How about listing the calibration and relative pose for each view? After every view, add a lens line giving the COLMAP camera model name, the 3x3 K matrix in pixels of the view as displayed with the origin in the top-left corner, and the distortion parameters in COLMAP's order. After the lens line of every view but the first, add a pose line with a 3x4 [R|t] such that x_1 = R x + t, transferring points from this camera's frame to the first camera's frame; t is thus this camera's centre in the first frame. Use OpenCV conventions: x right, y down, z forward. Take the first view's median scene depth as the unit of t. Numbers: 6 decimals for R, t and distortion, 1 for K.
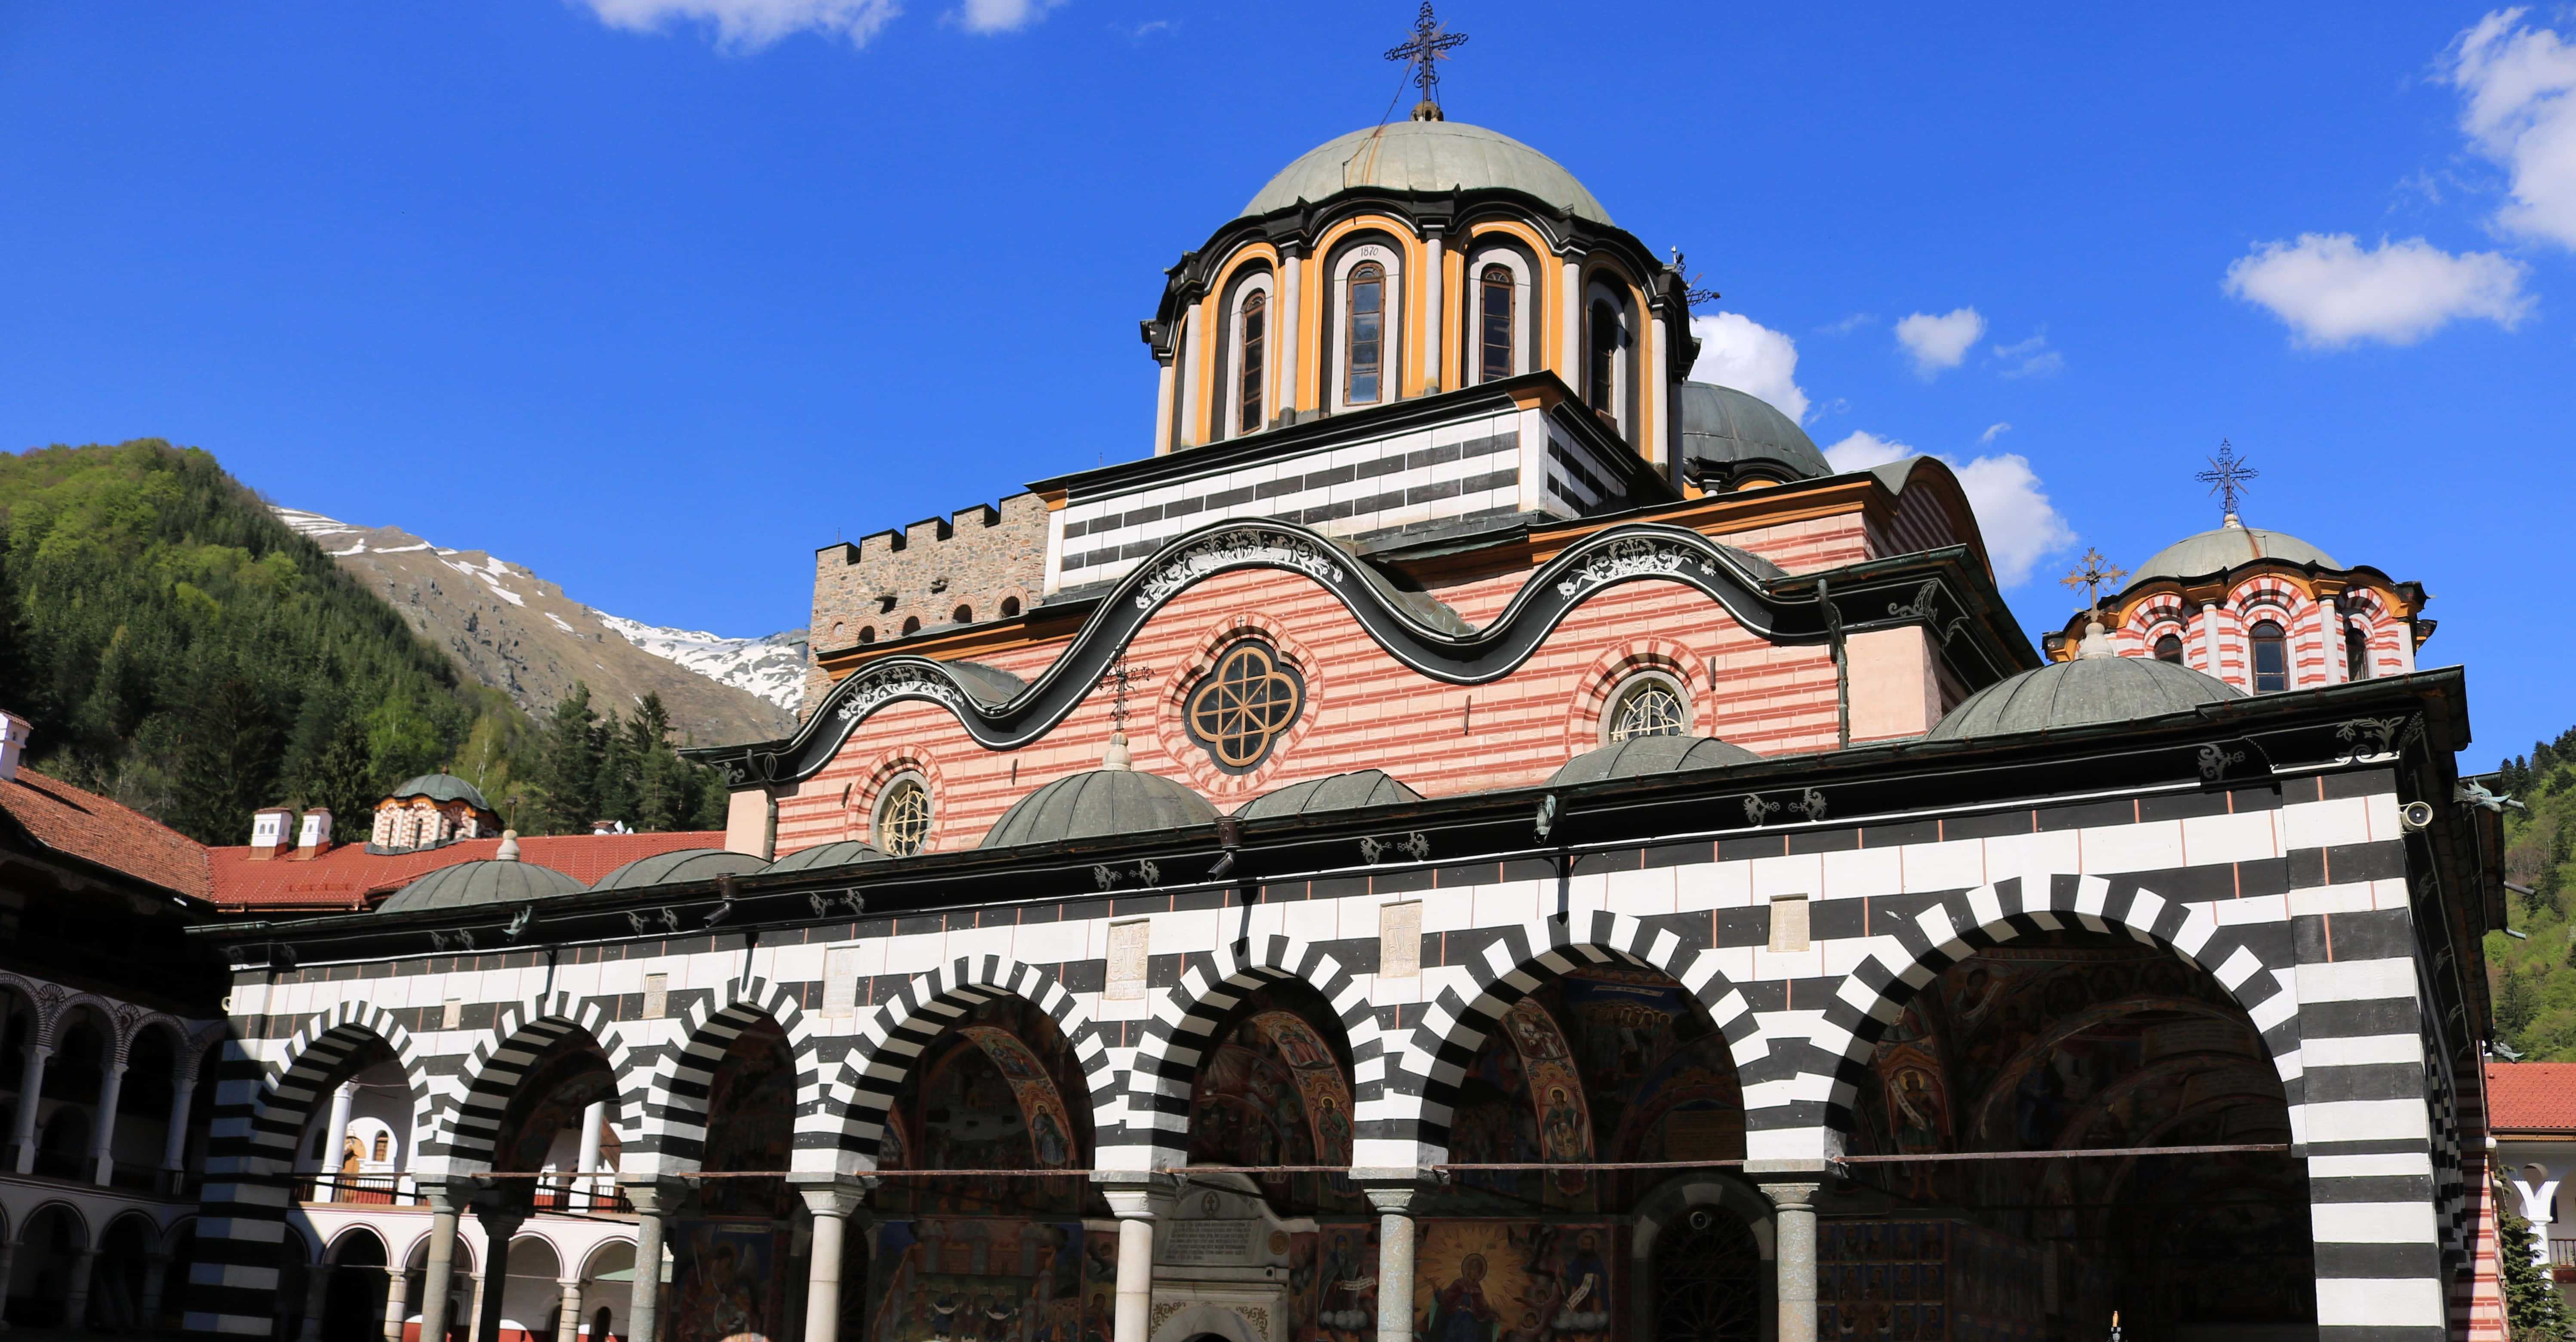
lens RADIAL K [[2161.3, 0, 1285.8], [0, 2161.3, 833.7], [0, 0, 1]] dist [-0.160317, 0.115755]
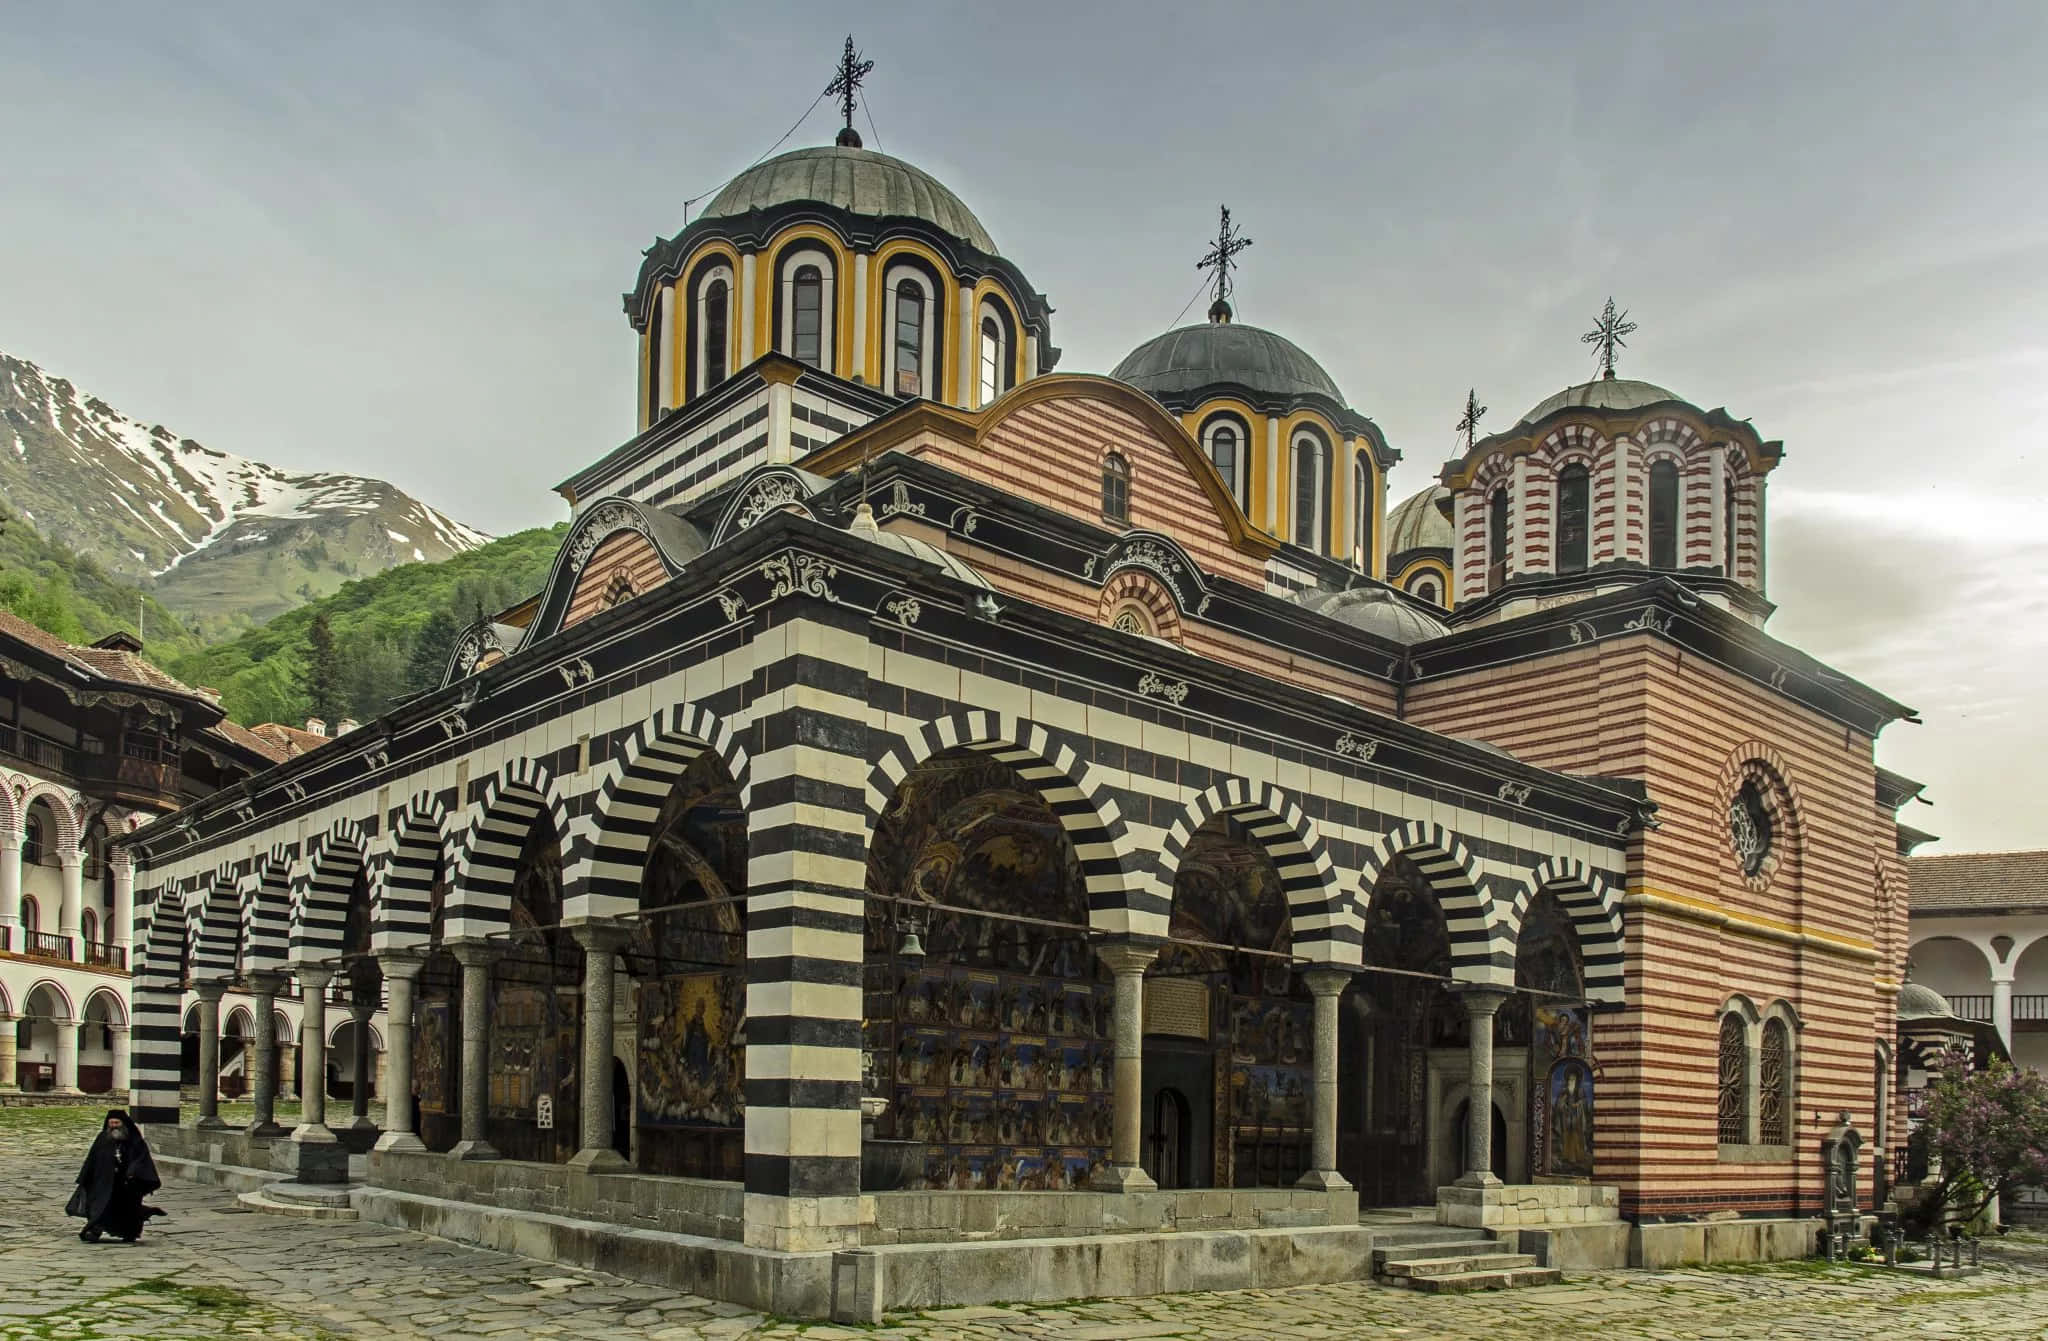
lens RADIAL K [[1535.6, 0, 1033.5], [0, 1535.6, 1079.0], [0, 0, 1]] dist [0.006756, 0.002192]
pose [[0.949175, -0.022740, -0.313926, 0.611311], [0.089728, 0.975549, 0.200632, 0.053422], [0.301688, -0.218603, 0.928007, 0.055600]]
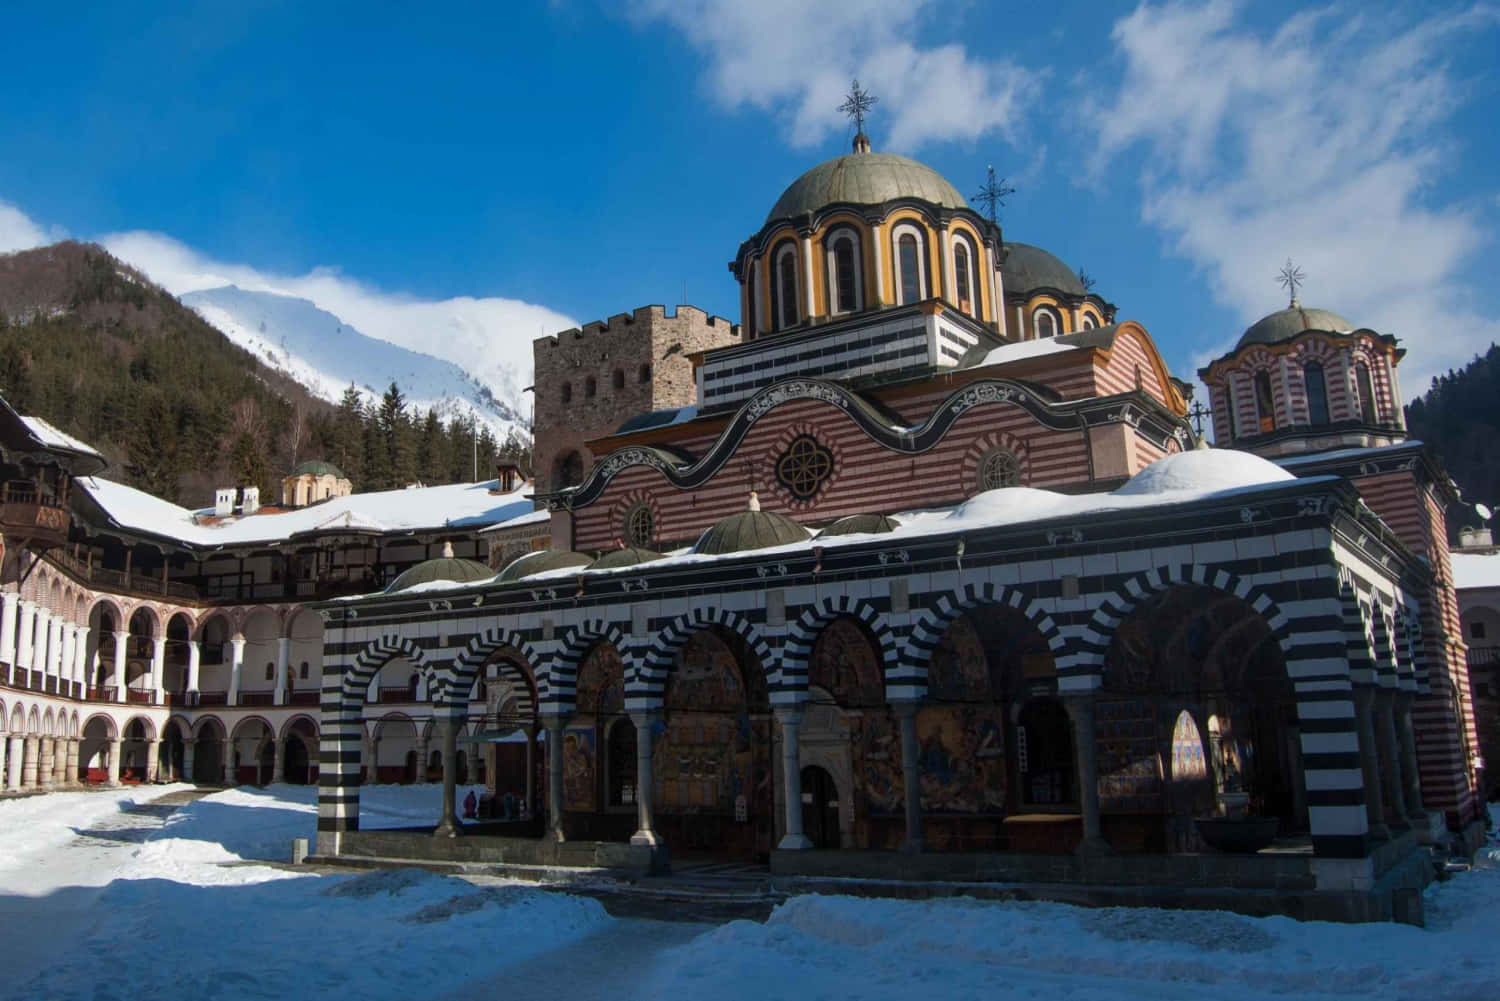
lens RADIAL K [[1326.5, 0, 670.5], [0, 1326.5, 437.9], [0, 0, 1]] dist [-0.094747, 0.021102]
pose [[0.994398, -0.077830, -0.071523, -0.060007], [0.078901, 0.996807, 0.012269, -0.124515], [0.070340, -0.017844, 0.997363, -0.329838]]
